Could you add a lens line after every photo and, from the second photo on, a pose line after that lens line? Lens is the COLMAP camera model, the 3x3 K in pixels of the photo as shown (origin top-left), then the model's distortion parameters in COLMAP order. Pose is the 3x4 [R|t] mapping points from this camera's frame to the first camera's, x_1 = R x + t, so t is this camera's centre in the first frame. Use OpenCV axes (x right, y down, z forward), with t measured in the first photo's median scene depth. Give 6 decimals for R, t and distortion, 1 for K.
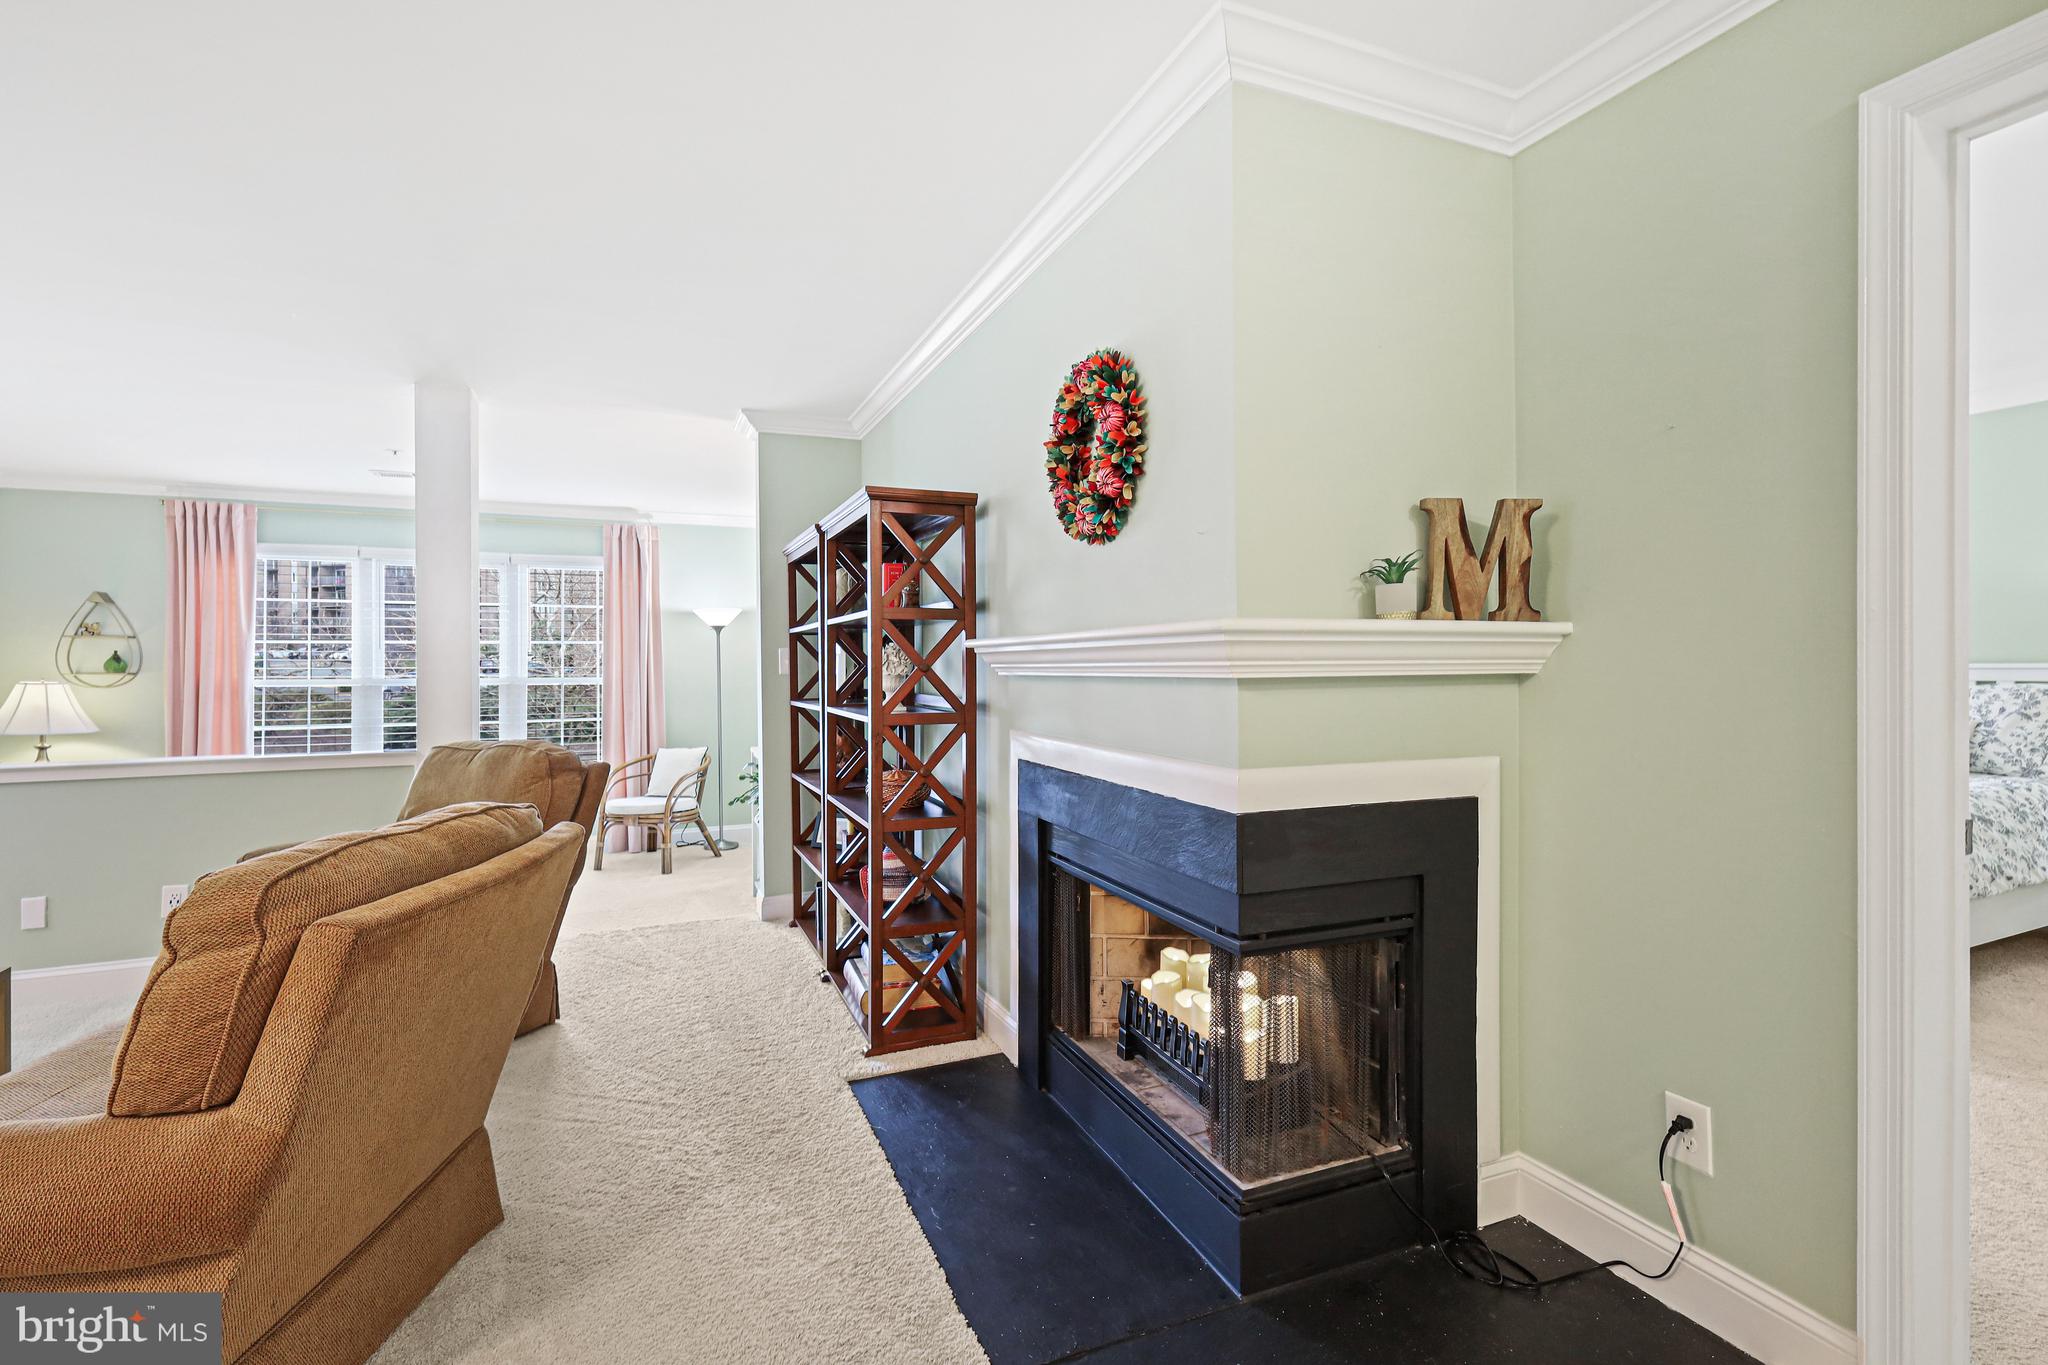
lens RADIAL K [[924.3, 0, 1019.9], [0, 924.3, 672.1], [0, 0, 1]] dist [0.004229, 0.000196]
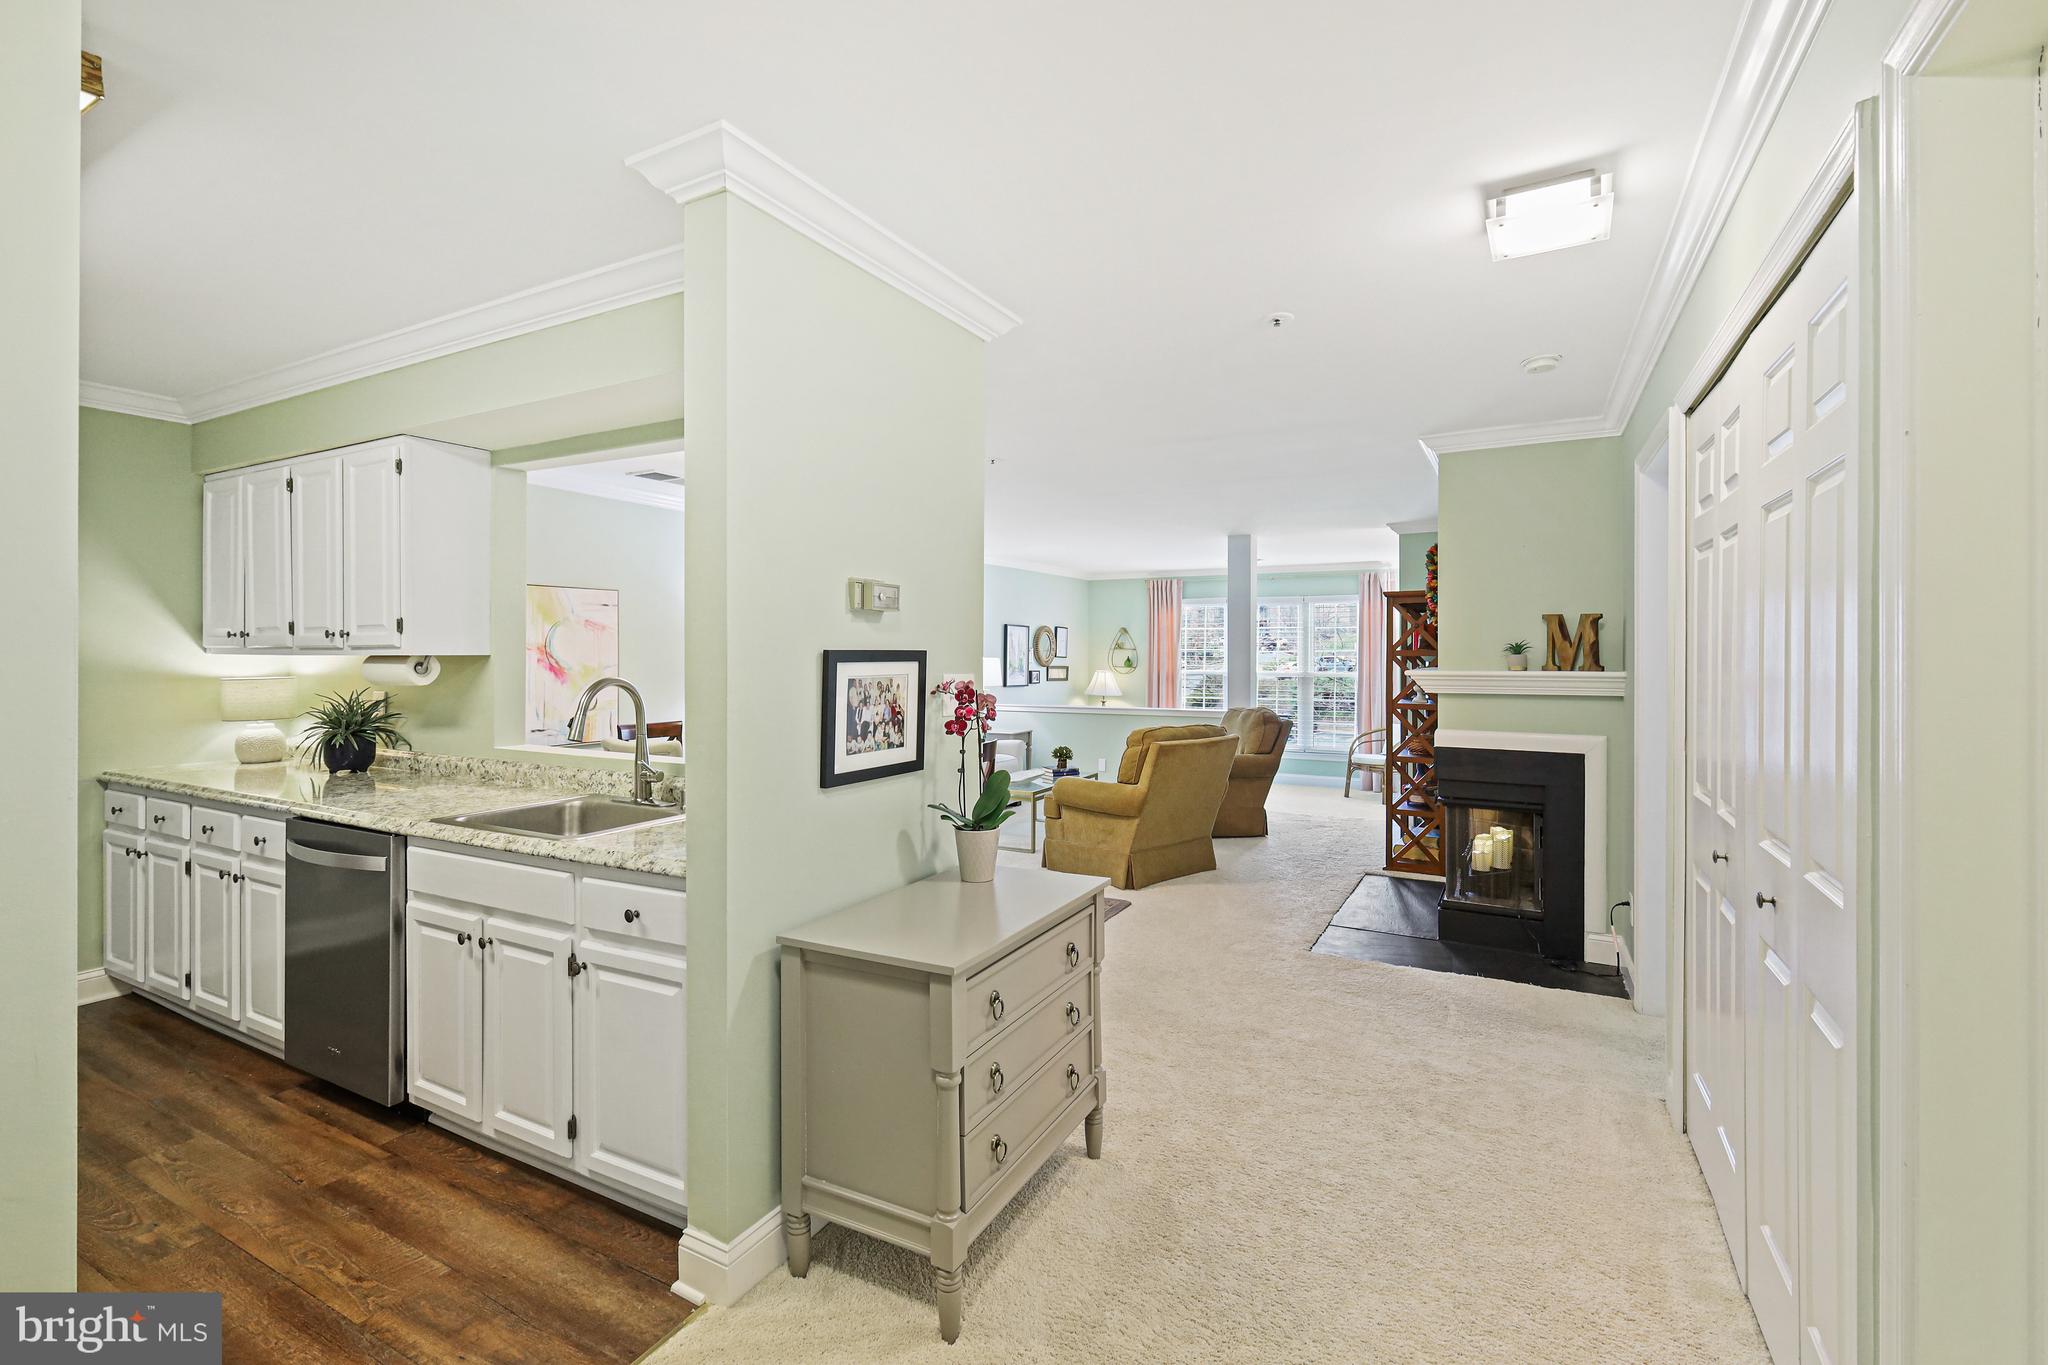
lens RADIAL K [[911.5, 0, 1013.0], [0, 911.5, 655.5], [0, 0, 1]] dist [-0.000146, 0.000106]
pose [[0.616983, 0.007548, -0.786940, 0.897851], [-0.008296, 0.999961, 0.003087, -0.057224], [0.786933, 0.004624, 0.617021, -0.877054]]
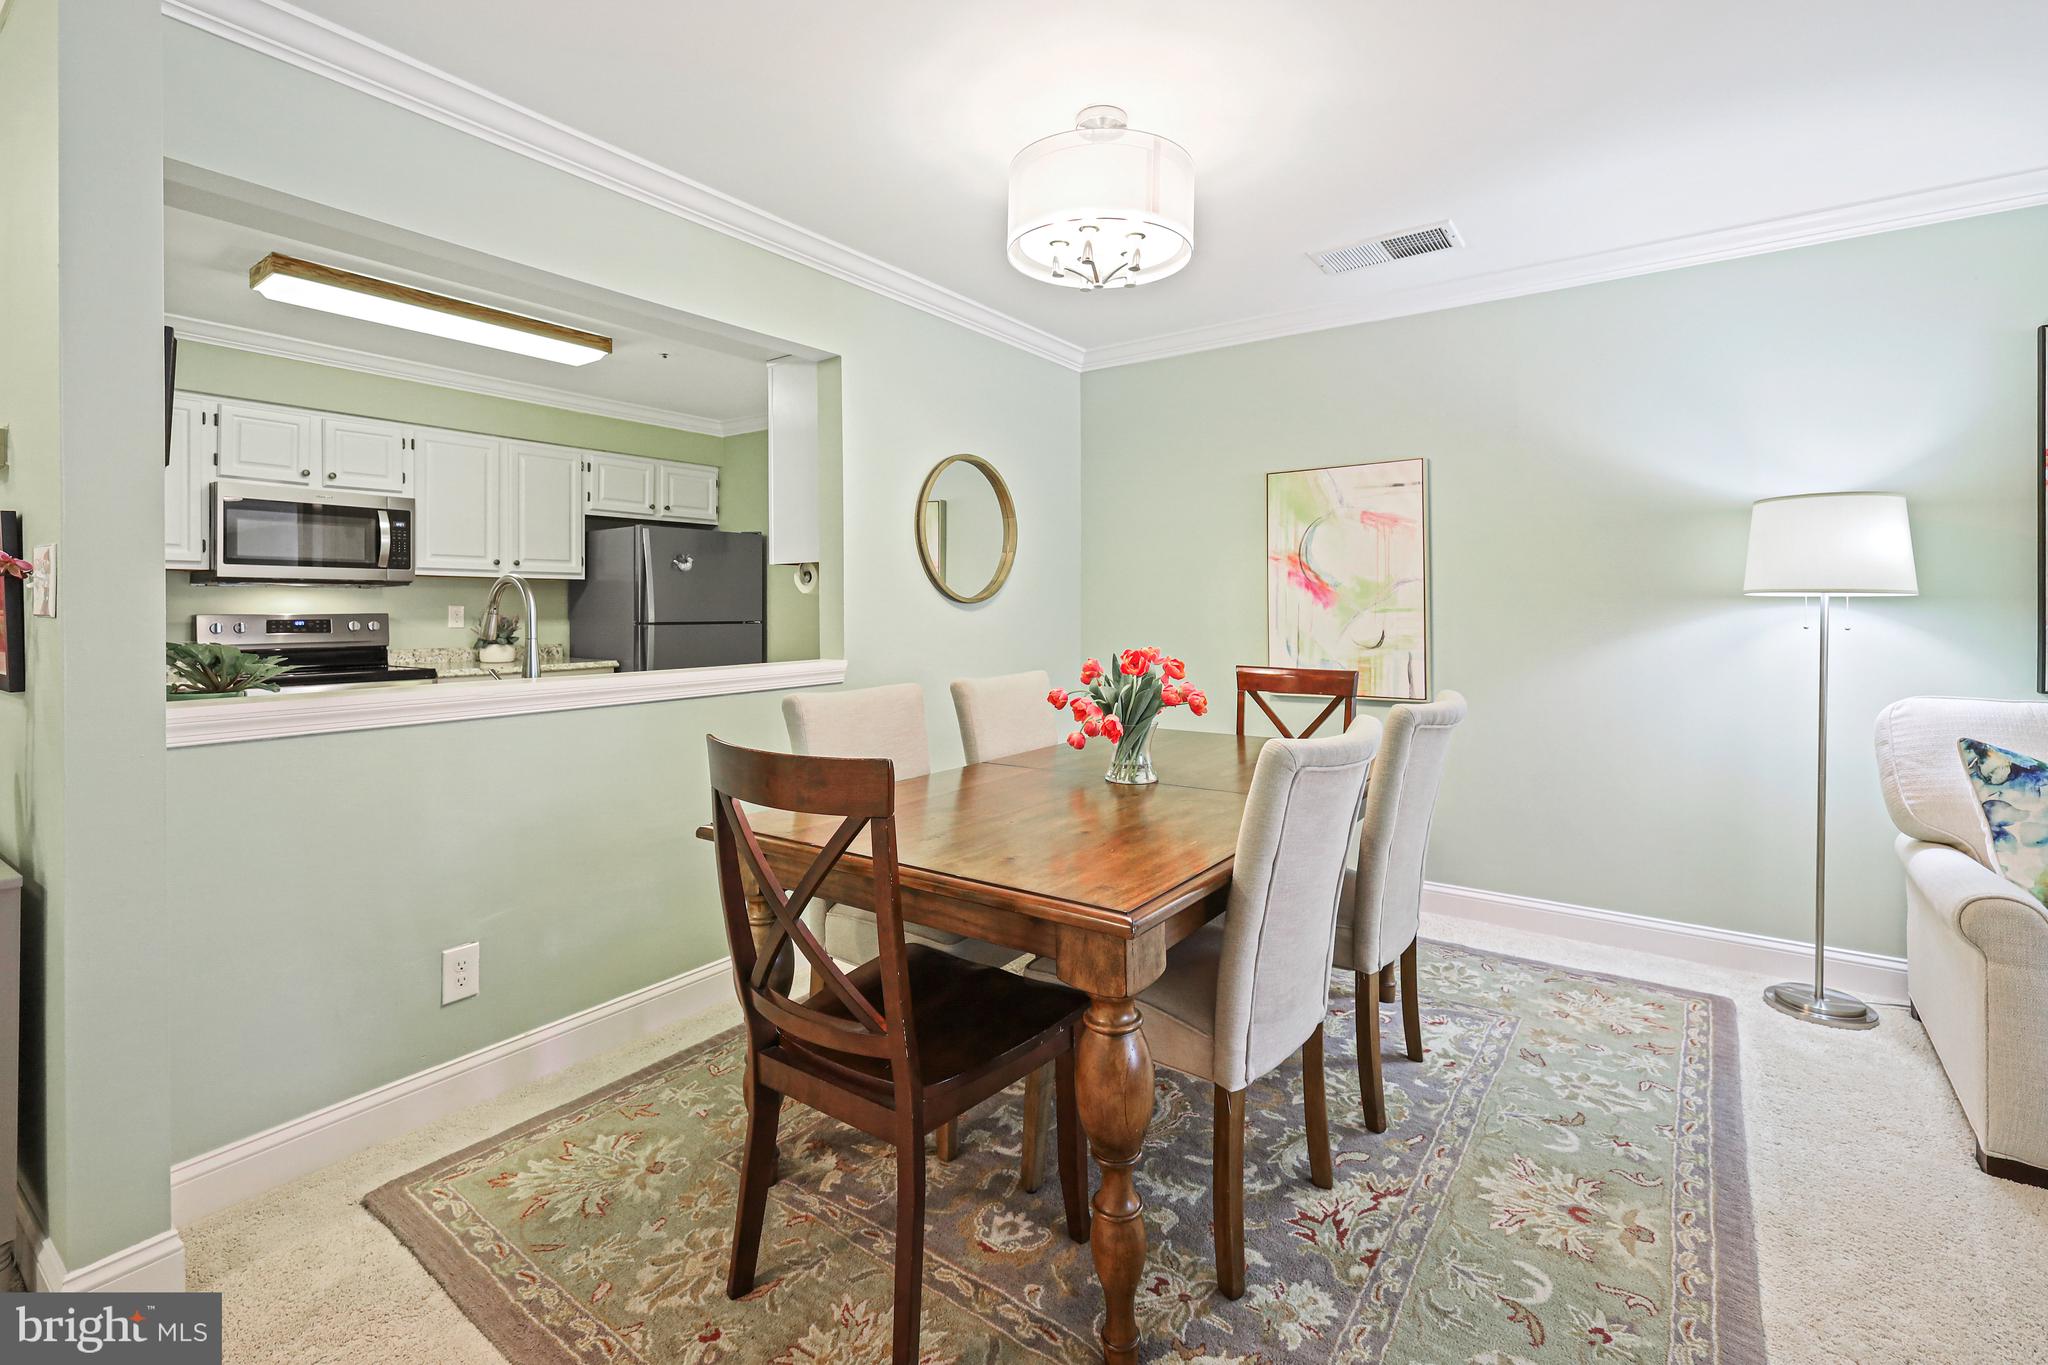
lens RADIAL K [[921.1, 0, 1023.2], [0, 921.1, 601.4], [0, 0, 1]] dist [-0.000935, -0.000089]
pose [[-0.852764, 0.006953, -0.522249, -0.077658], [0.007674, 0.999970, 0.000782, 0.001111], [0.522239, -0.003341, -0.852792, 0.424894]]
